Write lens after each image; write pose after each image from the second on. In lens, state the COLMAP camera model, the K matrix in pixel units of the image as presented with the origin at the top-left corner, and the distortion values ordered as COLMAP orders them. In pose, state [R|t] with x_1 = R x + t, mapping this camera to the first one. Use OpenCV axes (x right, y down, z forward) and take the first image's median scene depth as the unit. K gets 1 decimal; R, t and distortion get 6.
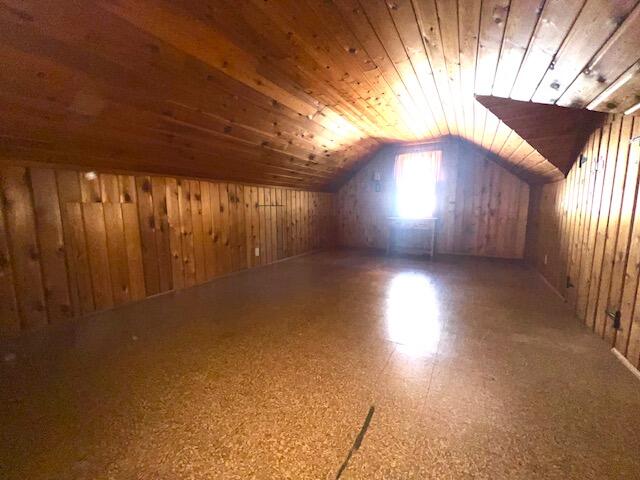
lens RADIAL K [[256.3, 0, 320.0], [0, 256.3, 240.0], [0, 0, 1]] dist [0.000854, -0.000692]
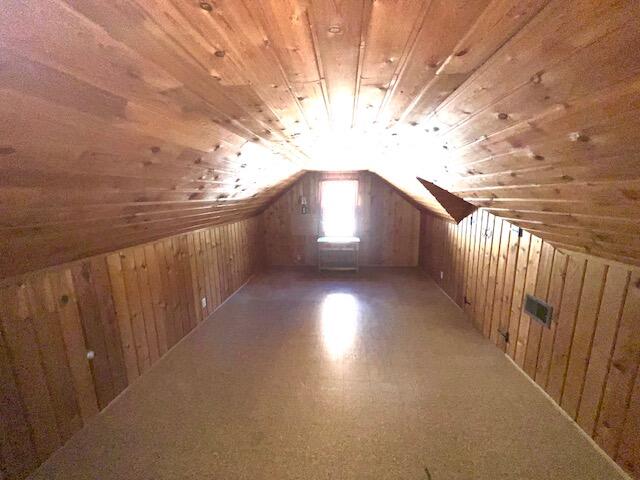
lens RADIAL K [[256.3, 0, 320.0], [0, 256.3, 240.0], [0, 0, 1]] dist [0.000854, -0.000692]
pose [[0.908216, -0.090050, 0.408699, -0.225350], [0.068937, 0.995427, 0.066134, -0.207892], [-0.412785, -0.031889, 0.910270, 0.009980]]
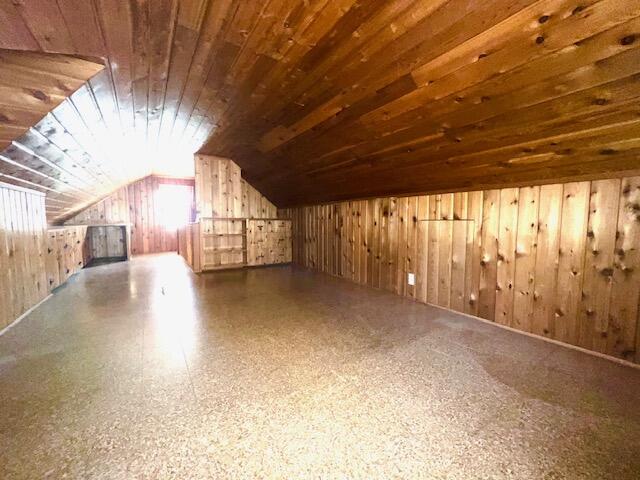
lens RADIAL K [[256.3, 0, 320.0], [0, 256.3, 240.0], [0, 0, 1]] dist [0.000854, -0.000692]
pose [[-0.425211, 0.071969, -0.902228, 0.571111], [-0.123245, 0.982945, 0.136492, -0.144532], [0.896664, 0.169233, -0.409089, 1.058460]]
